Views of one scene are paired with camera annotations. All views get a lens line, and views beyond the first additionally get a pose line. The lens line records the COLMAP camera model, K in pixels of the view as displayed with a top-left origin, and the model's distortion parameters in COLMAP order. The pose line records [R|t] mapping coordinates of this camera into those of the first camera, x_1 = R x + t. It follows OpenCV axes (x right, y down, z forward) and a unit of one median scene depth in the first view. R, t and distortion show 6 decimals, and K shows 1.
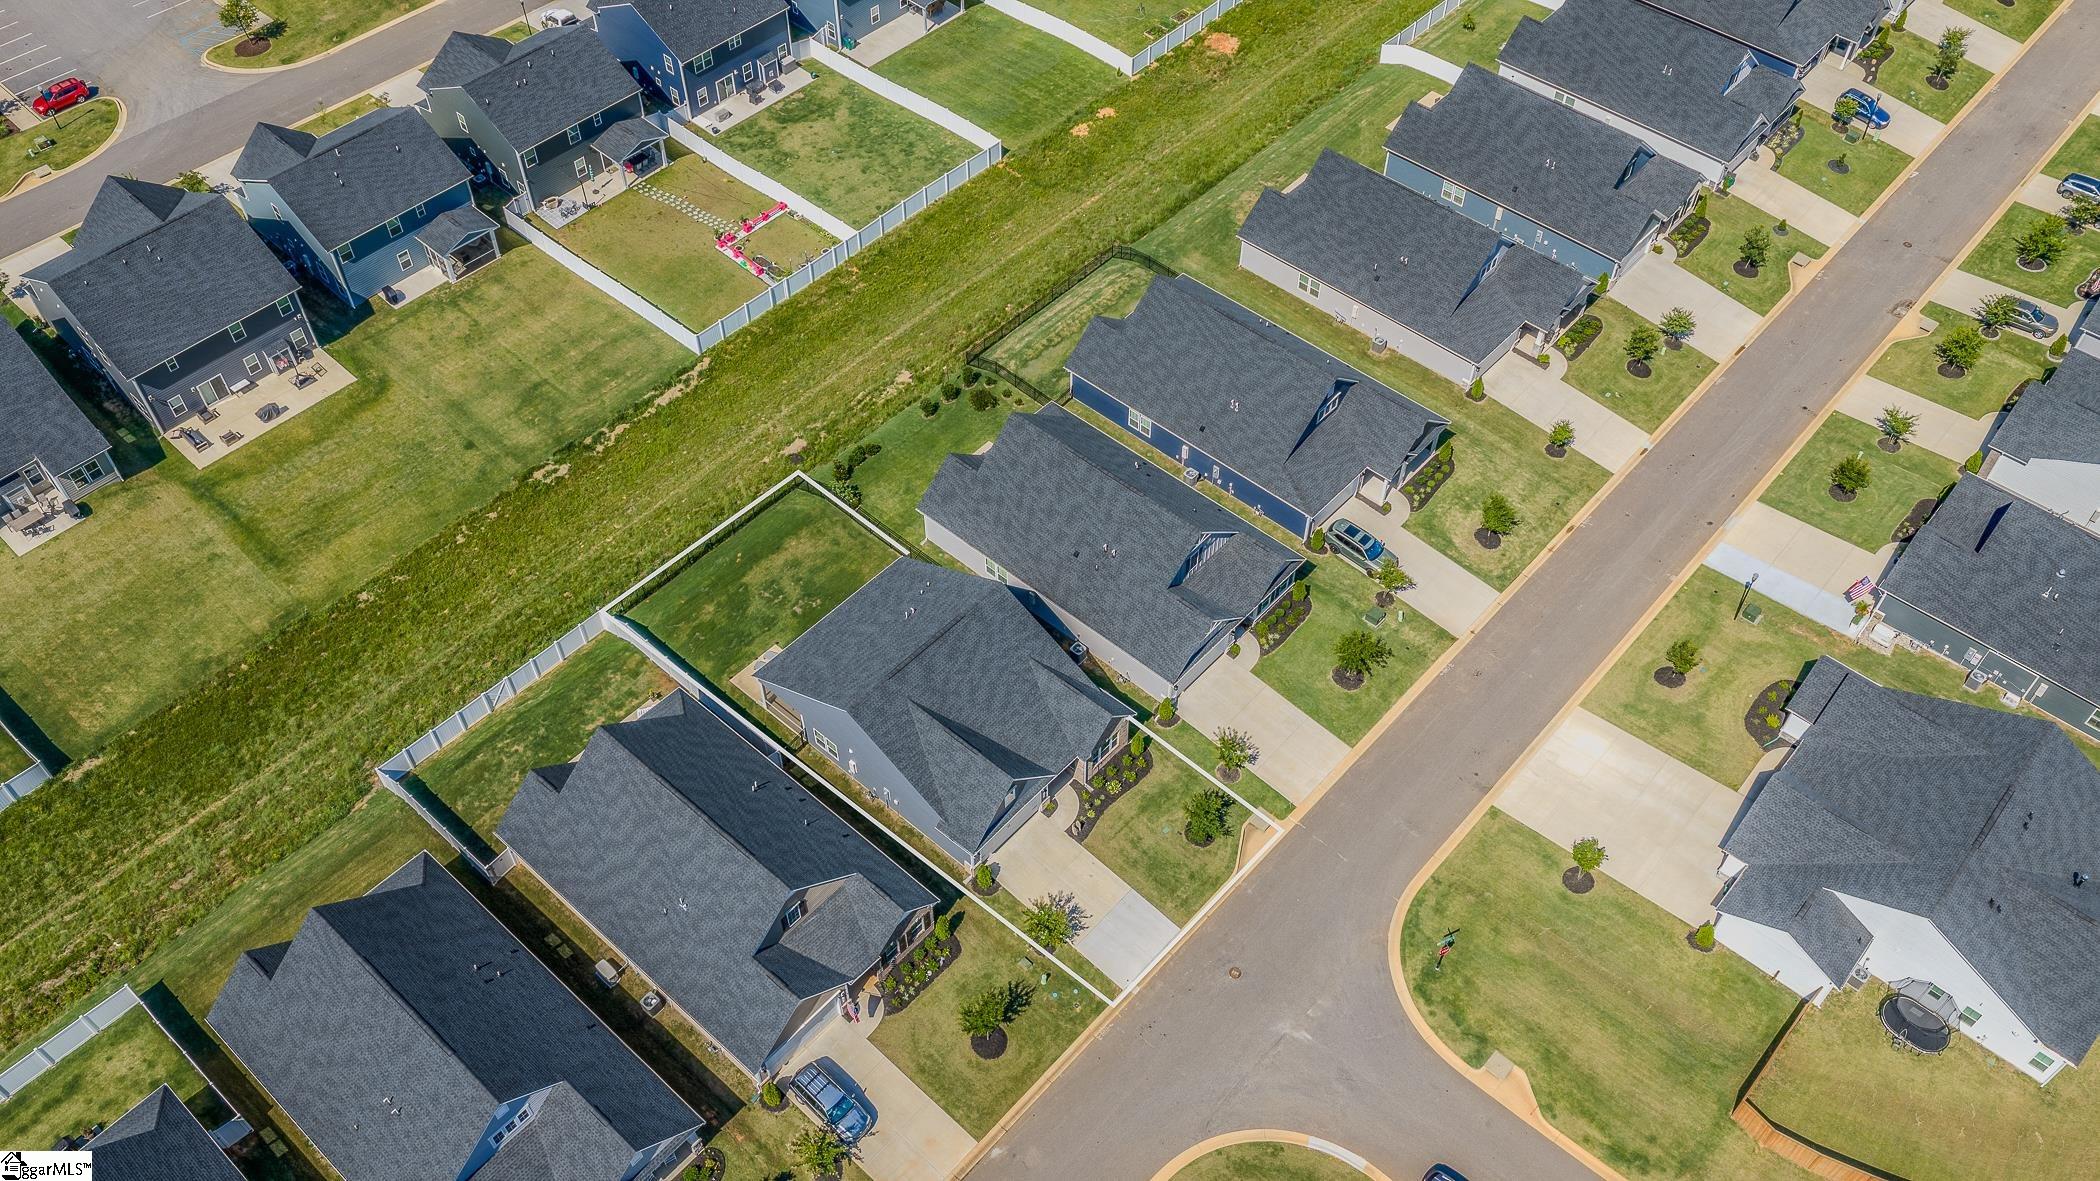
lens RADIAL K [[1664.1, 0, 1073.3], [0, 1664.1, 664.1], [0, 0, 1]] dist [0.026303, -0.056902]
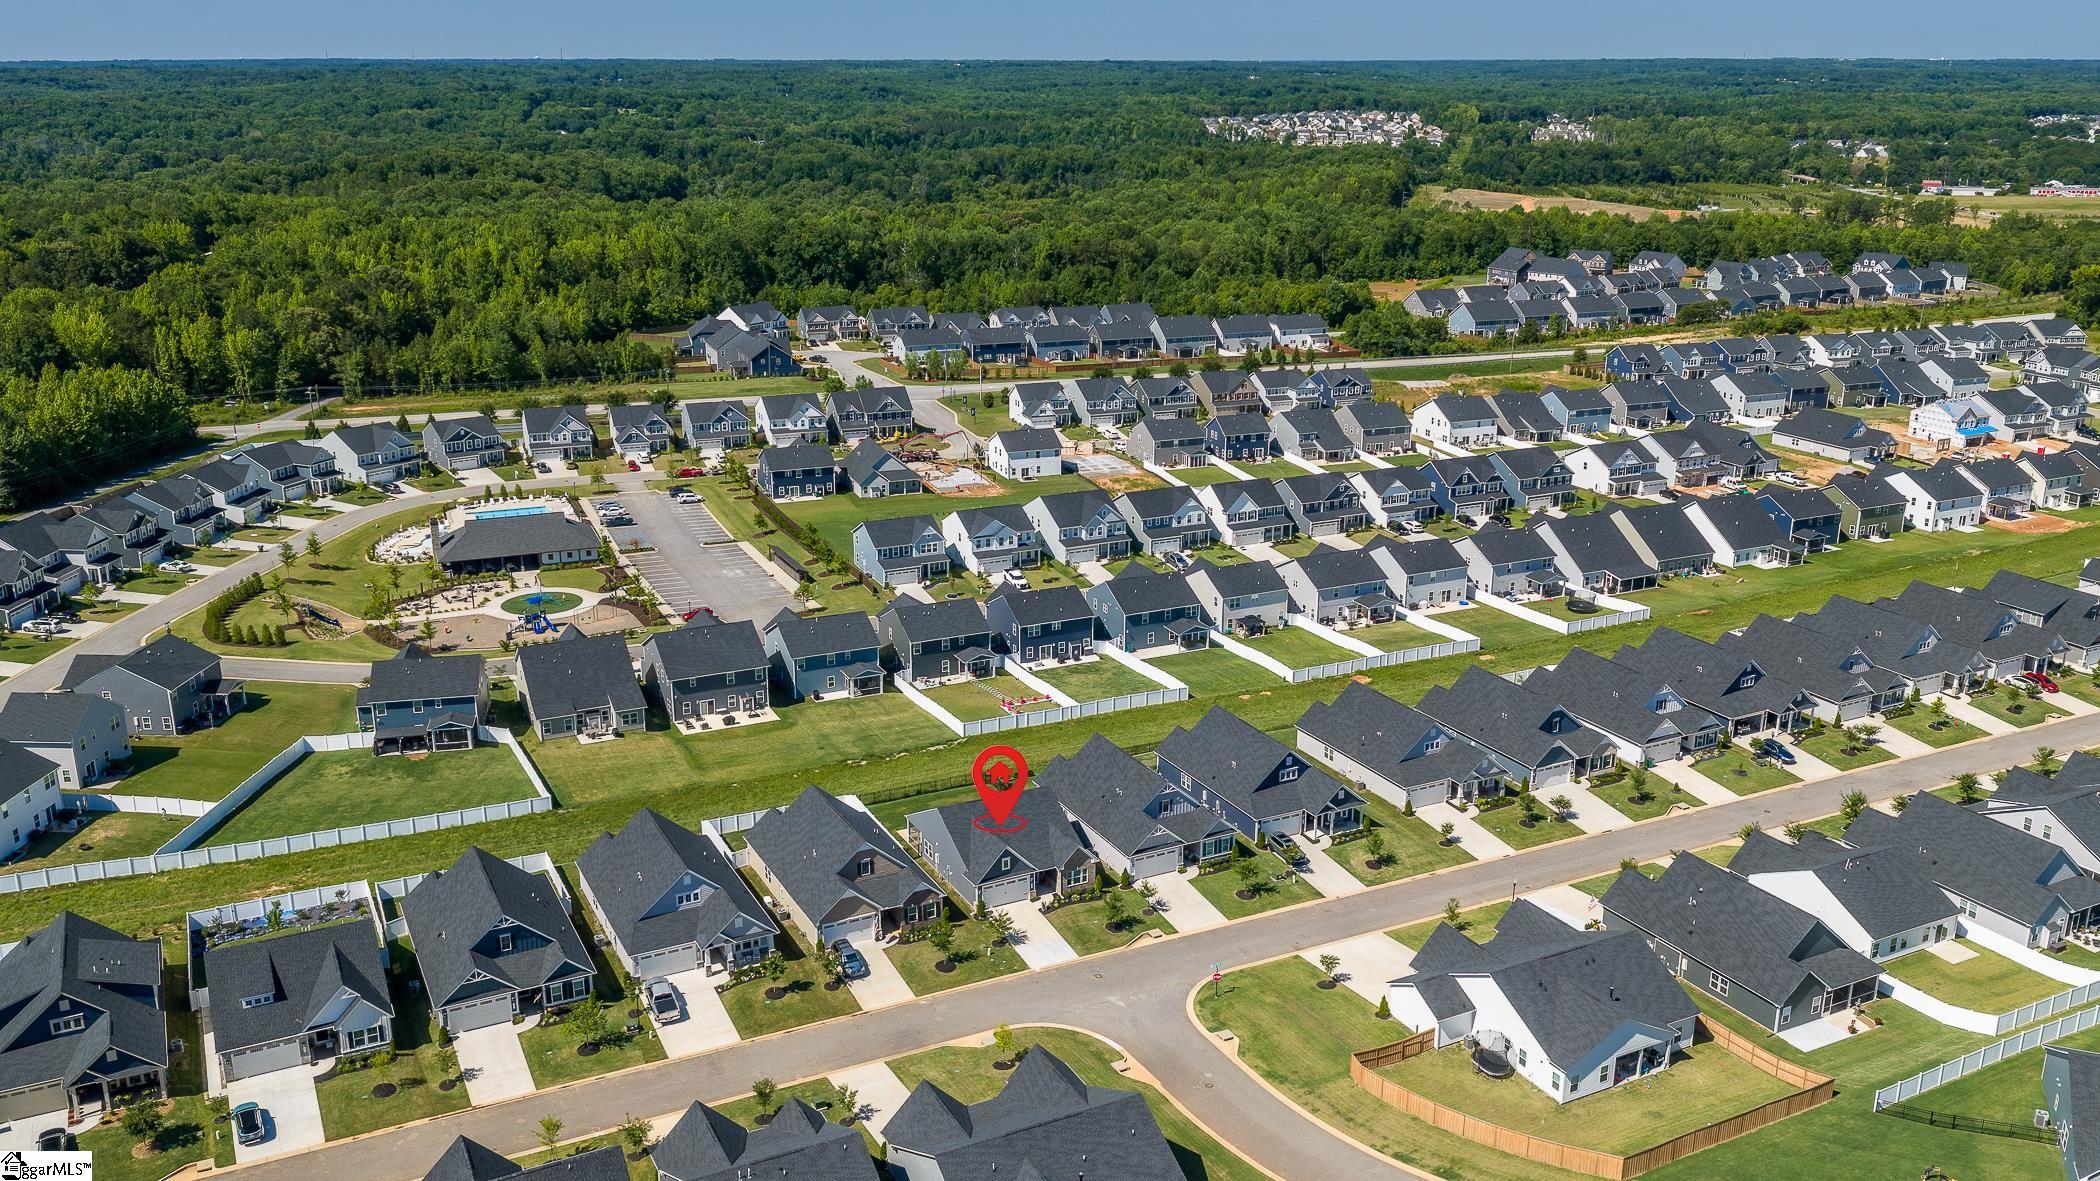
lens RADIAL K [[1664.1, 0, 1073.3], [0, 1664.1, 664.1], [0, 0, 1]] dist [0.026303, -0.056902]
pose [[0.936213, 0.118679, -0.330788, 0.426758], [-0.277888, 0.826200, -0.490073, 0.545127], [0.215136, 0.550735, 0.806479, -0.377564]]
